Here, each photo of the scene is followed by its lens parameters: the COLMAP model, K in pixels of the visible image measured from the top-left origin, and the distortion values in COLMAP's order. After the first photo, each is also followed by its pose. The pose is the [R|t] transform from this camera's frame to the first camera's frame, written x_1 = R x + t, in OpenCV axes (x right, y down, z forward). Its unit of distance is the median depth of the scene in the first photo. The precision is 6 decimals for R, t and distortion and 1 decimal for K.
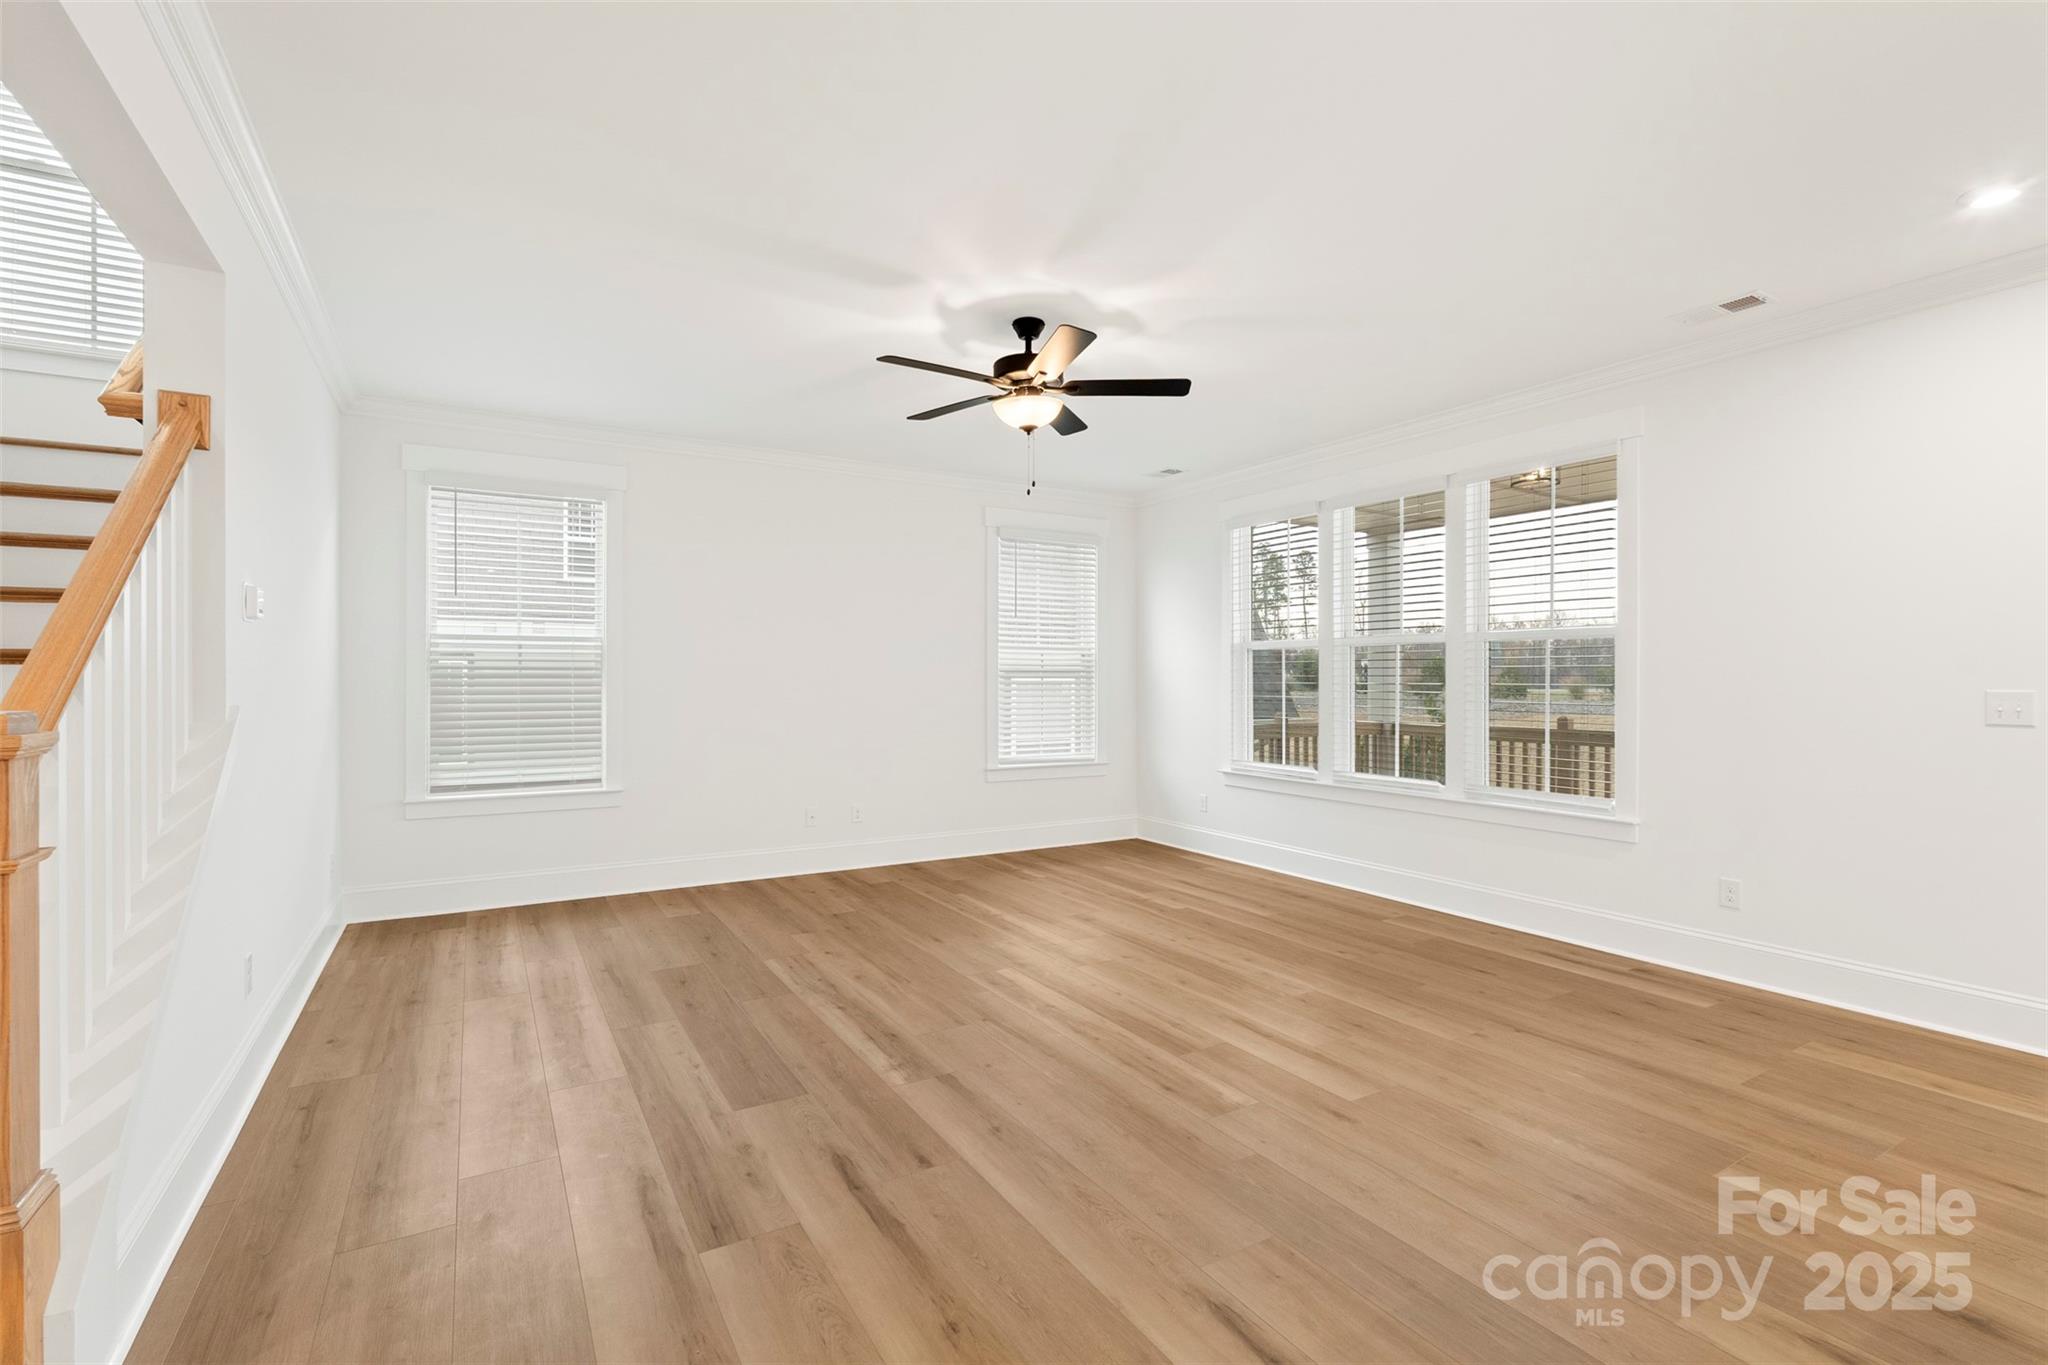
lens RADIAL K [[911.8, 0, 1037.3], [0, 911.8, 680.4], [0, 0, 1]] dist [-0.000049, 0.000784]
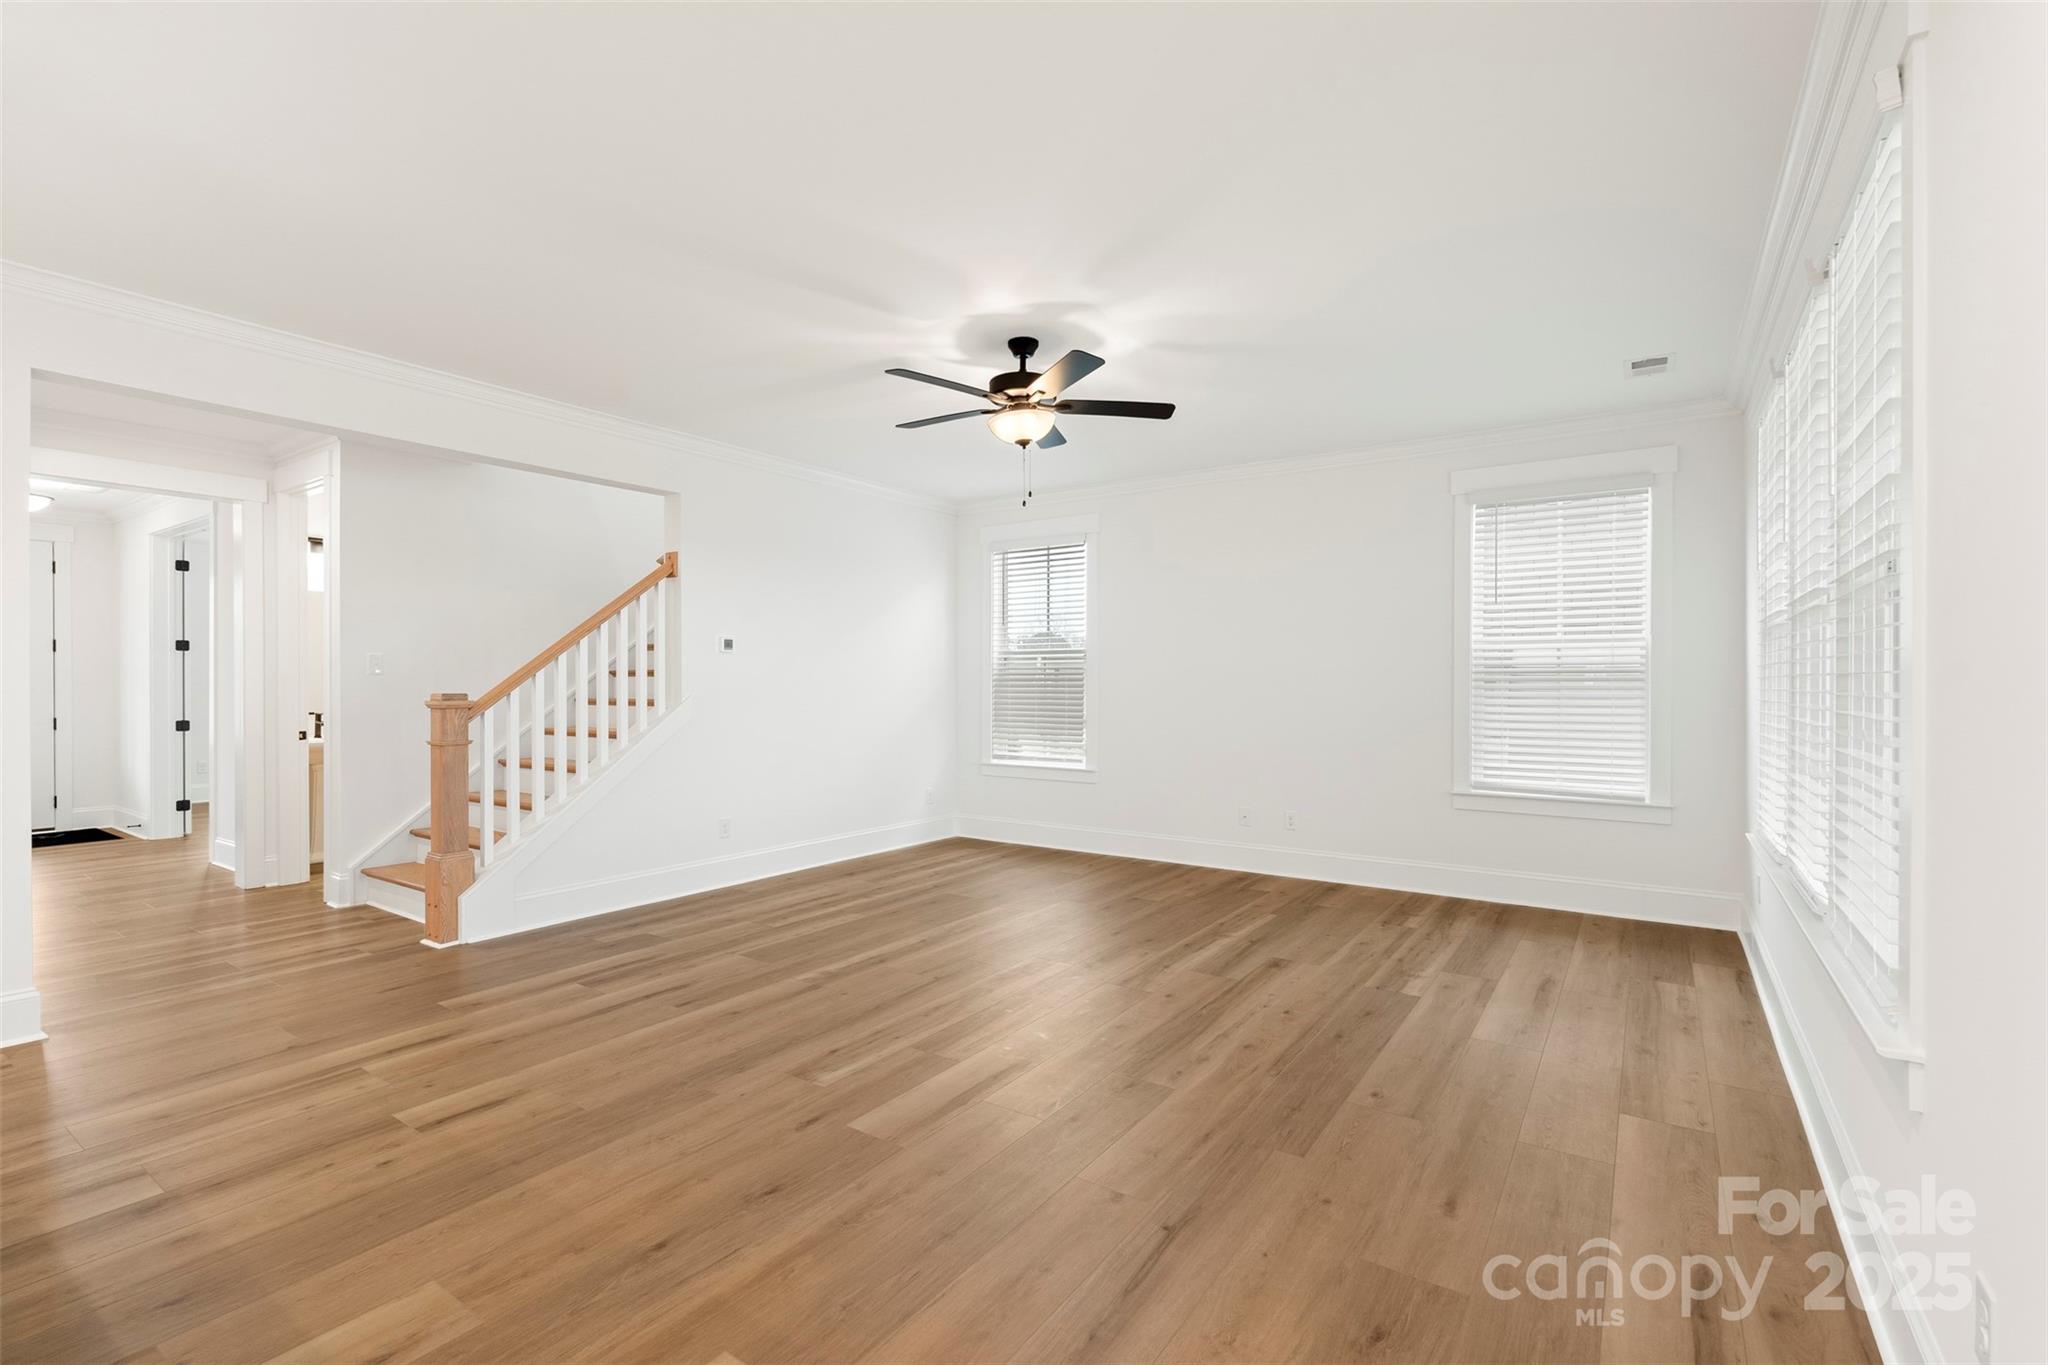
lens RADIAL K [[911.8, 0, 1038.1], [0, 911.8, 685.8], [0, 0, 1]] dist [-0.000049, 0.000784]
pose [[0.427186, 0.004018, -0.904155, 0.998488], [-0.001414, 0.999992, 0.003776, -0.001316], [0.904163, -0.000334, 0.427188, 0.599370]]
